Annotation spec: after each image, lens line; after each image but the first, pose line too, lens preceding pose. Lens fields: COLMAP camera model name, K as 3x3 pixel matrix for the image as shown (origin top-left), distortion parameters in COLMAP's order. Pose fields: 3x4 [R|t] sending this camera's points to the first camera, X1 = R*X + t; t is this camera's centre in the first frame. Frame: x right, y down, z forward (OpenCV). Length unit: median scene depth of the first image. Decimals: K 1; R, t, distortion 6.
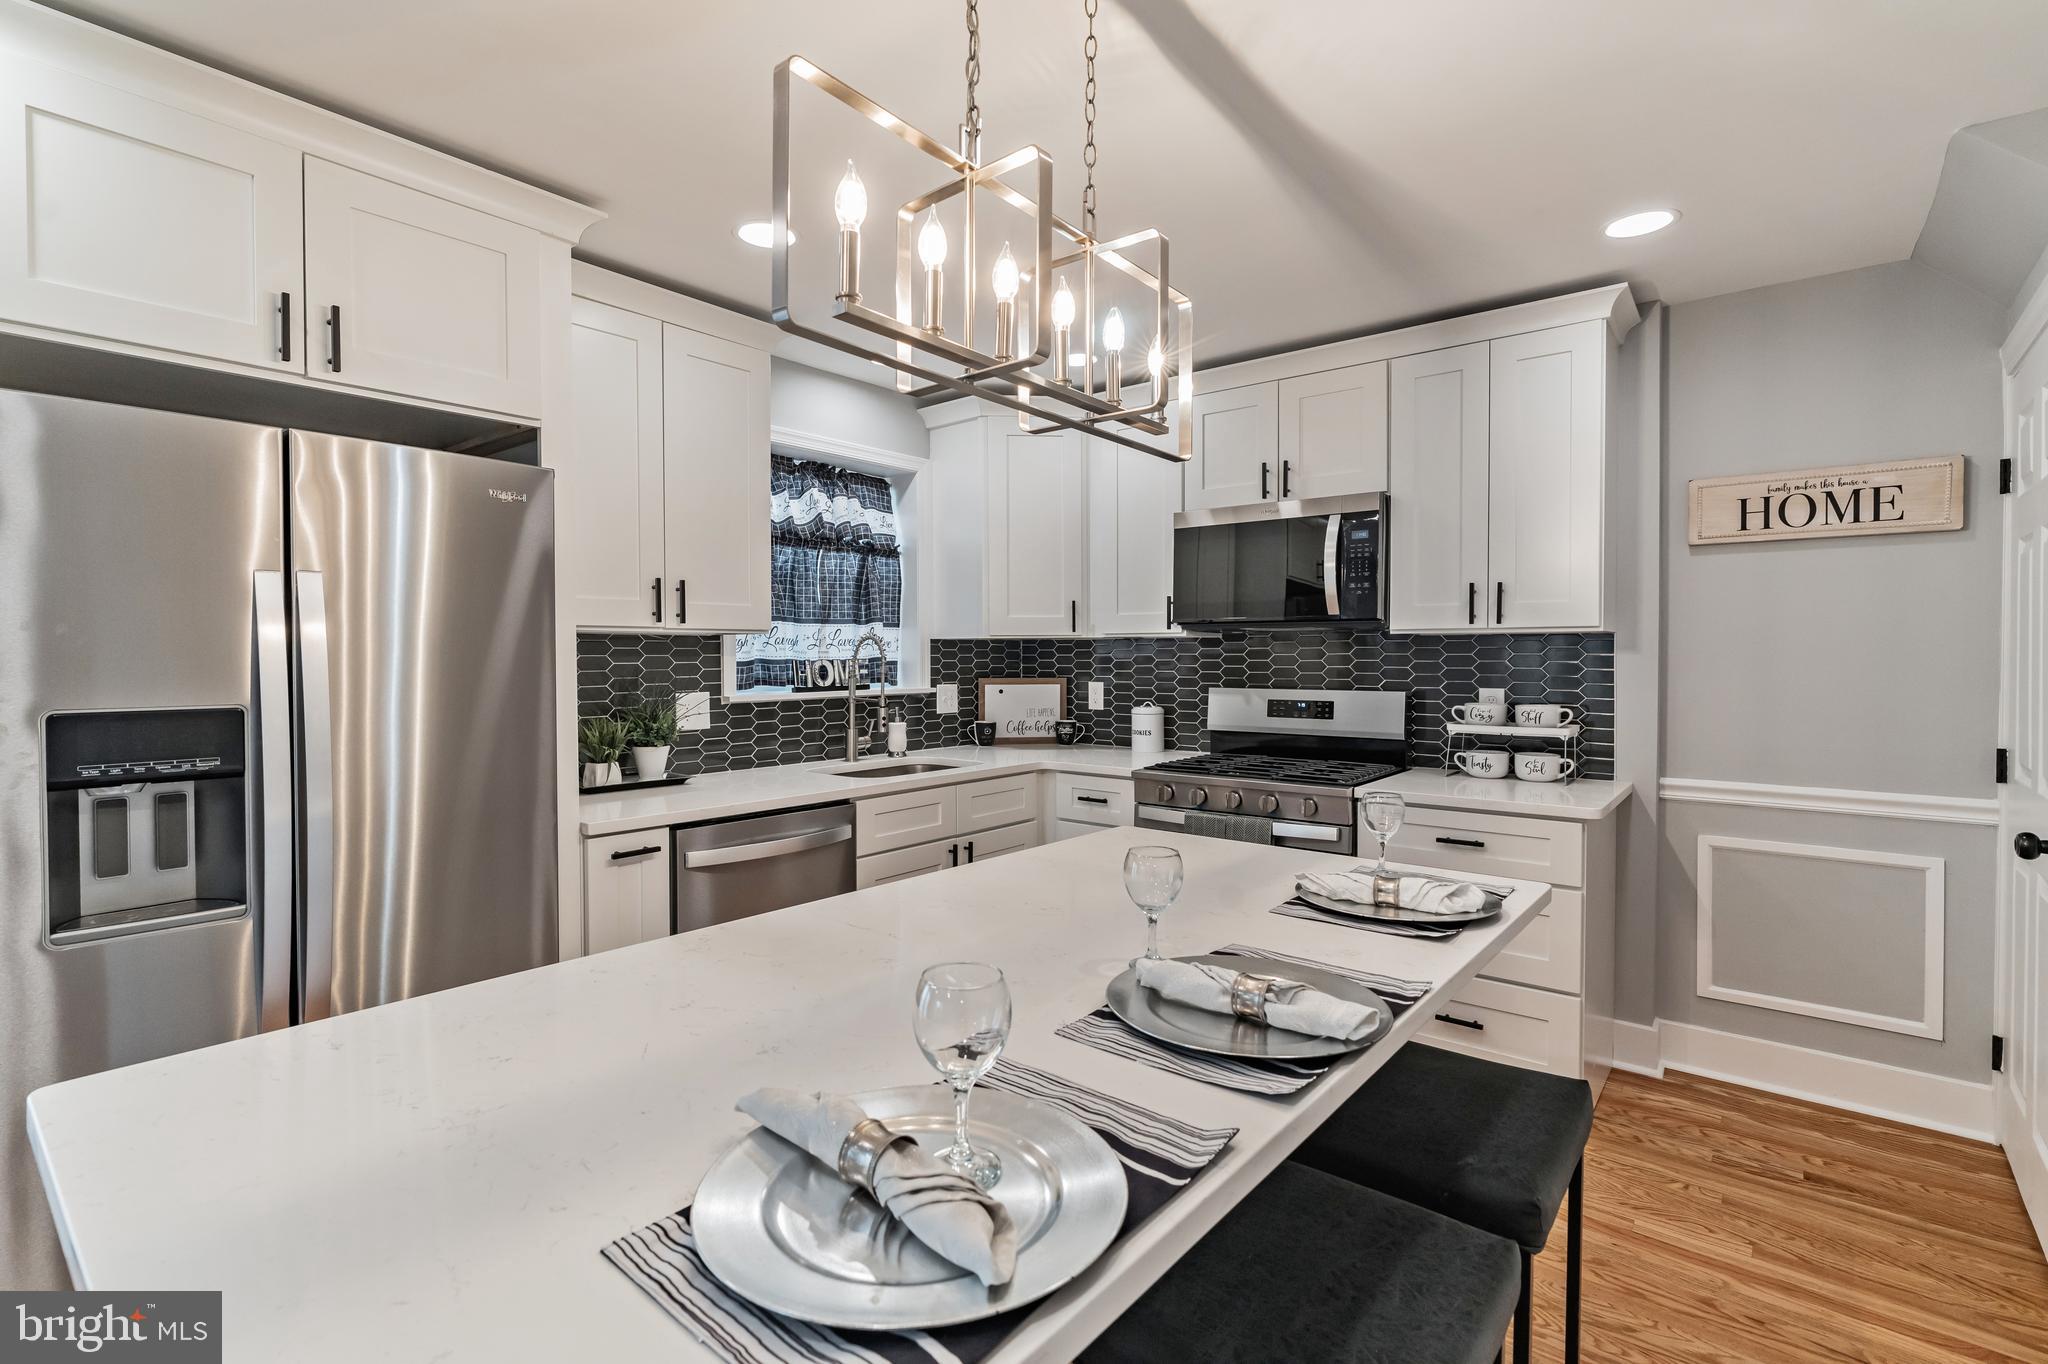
lens RADIAL K [[954.3, 0, 1024.6], [0, 954.3, 671.5], [0, 0, 1]] dist [-0.002667, 0.000179]
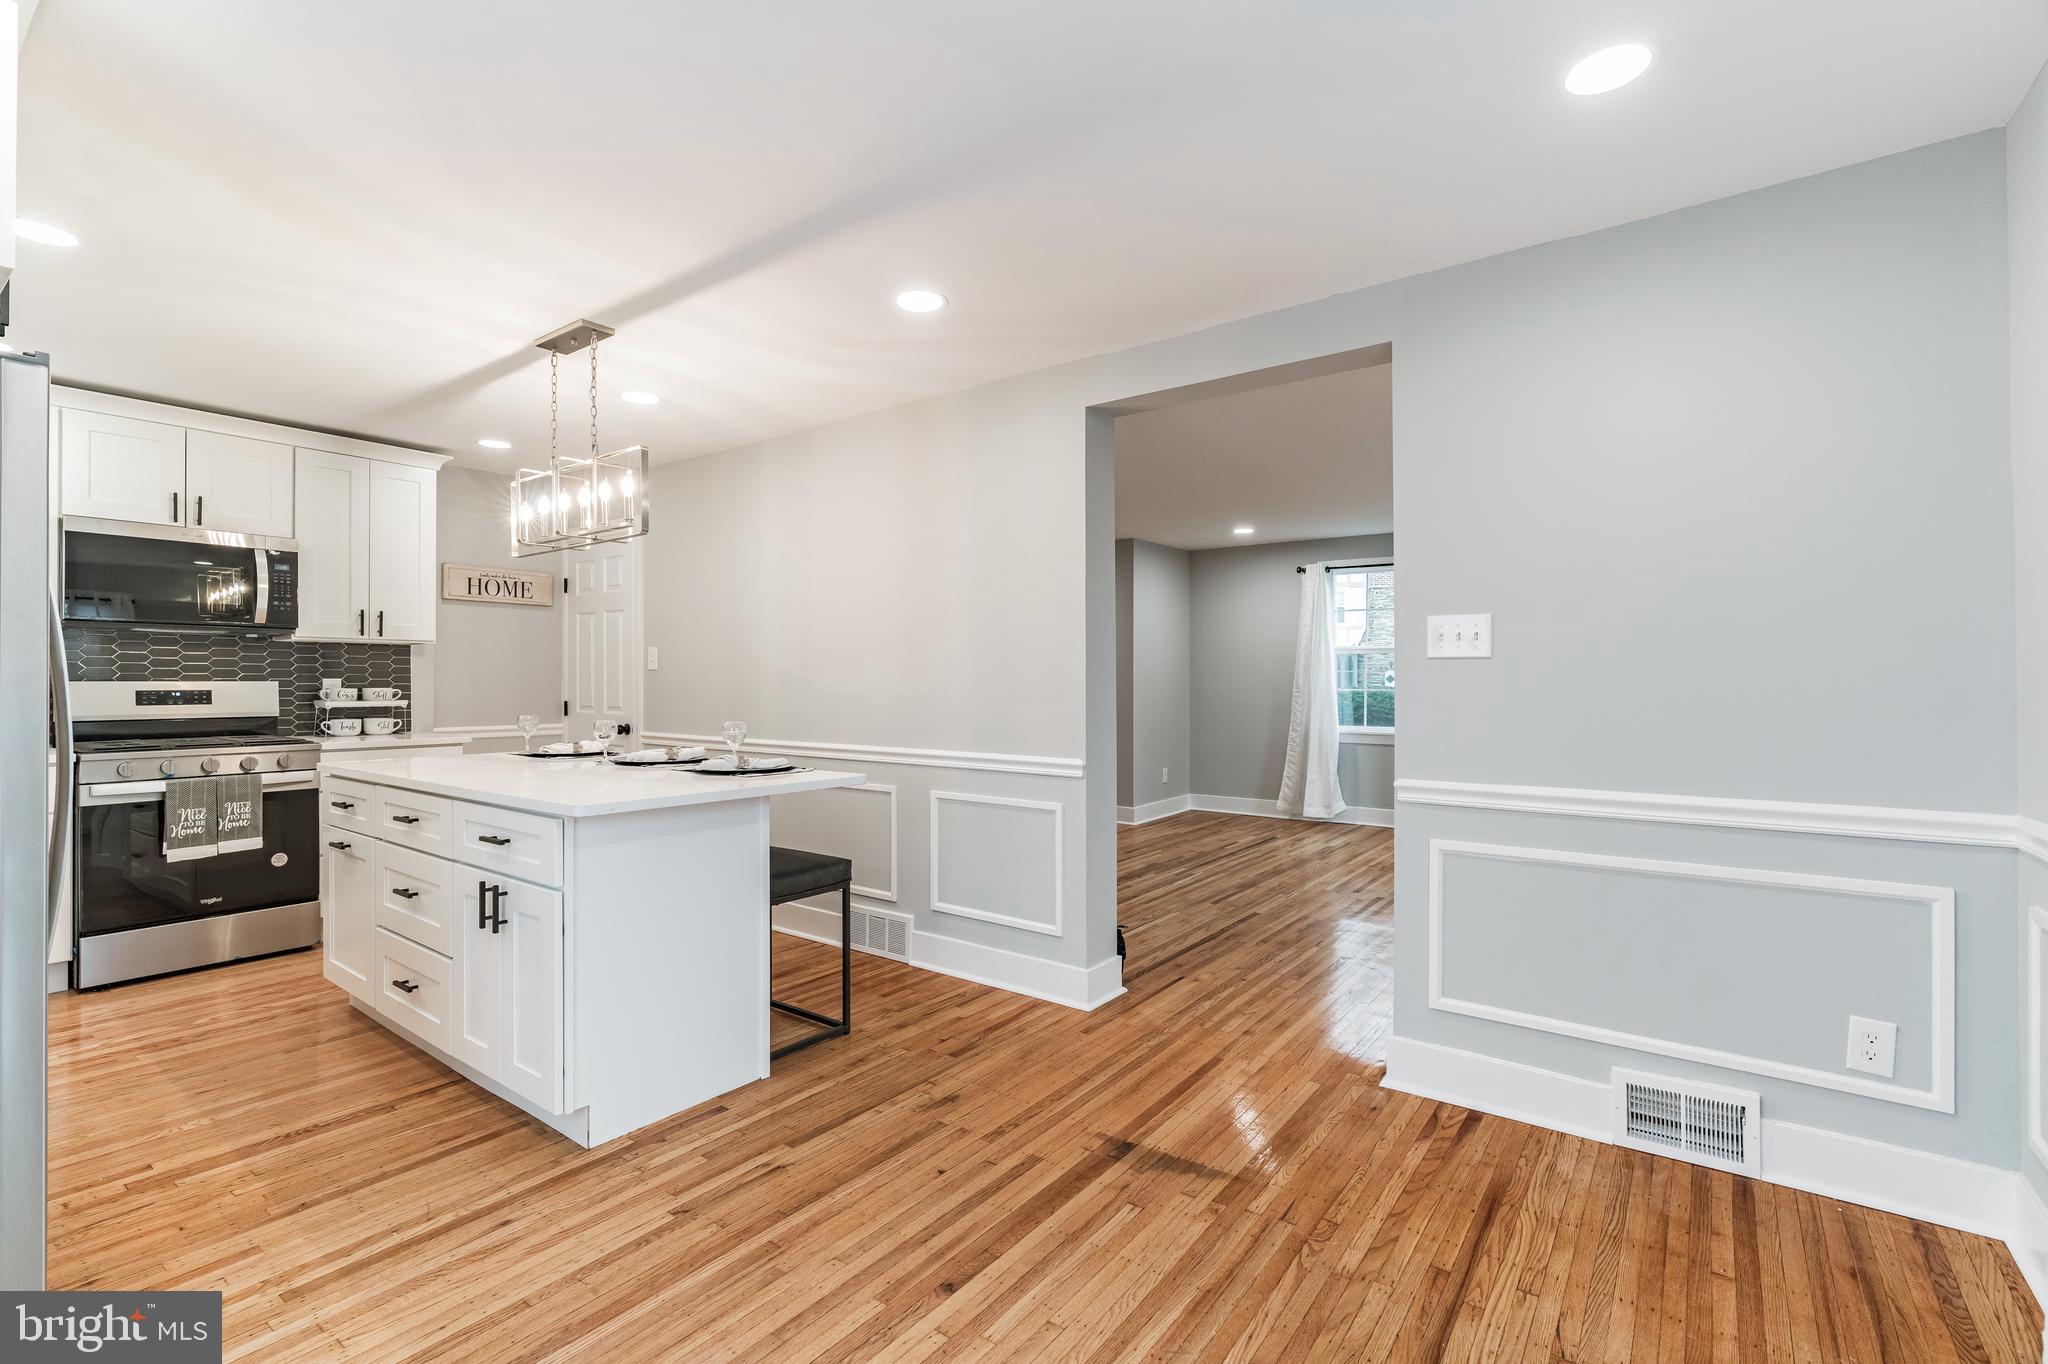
lens RADIAL K [[907.9, 0, 1011.7], [0, 907.9, 686.3], [0, 0, 1]] dist [-0.002906, 0.000214]
pose [[-0.037977, -0.004859, 0.999267, -0.957657], [0.013825, 0.999890, 0.005387, 0.036258], [-0.999183, 0.014019, -0.037906, -0.012366]]
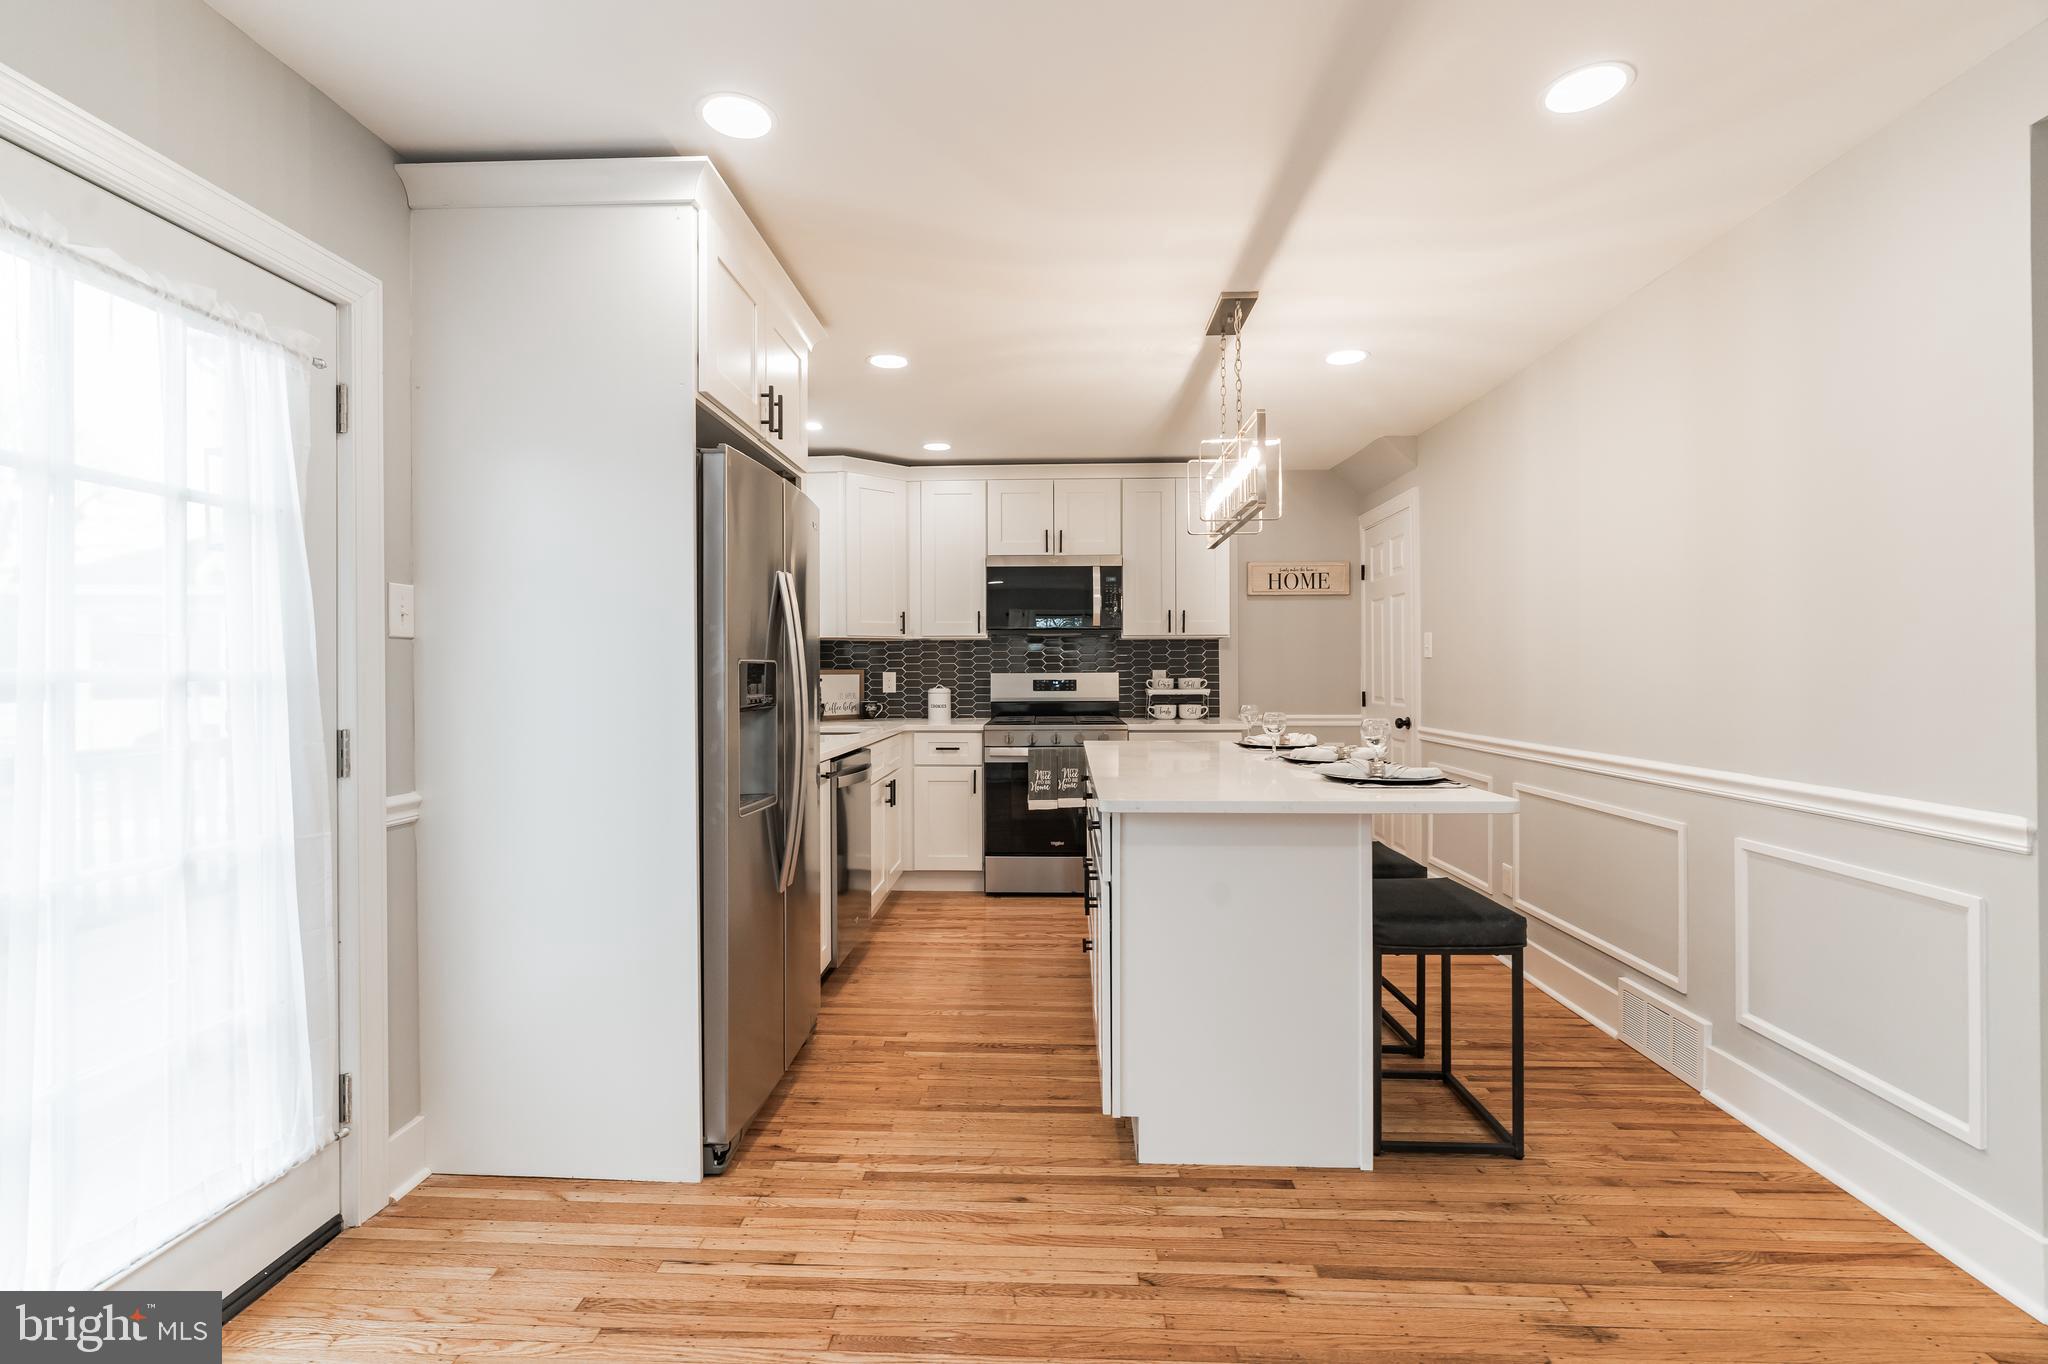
lens RADIAL K [[913.4, 0, 1028.5], [0, 913.4, 672.8], [0, 0, 1]] dist [-0.004901, 0.001191]
pose [[0.798838, -0.003337, 0.601538, -0.710467], [0.014137, 0.999813, -0.013226, 0.041010], [-0.601381, 0.019069, 0.798735, -0.202349]]
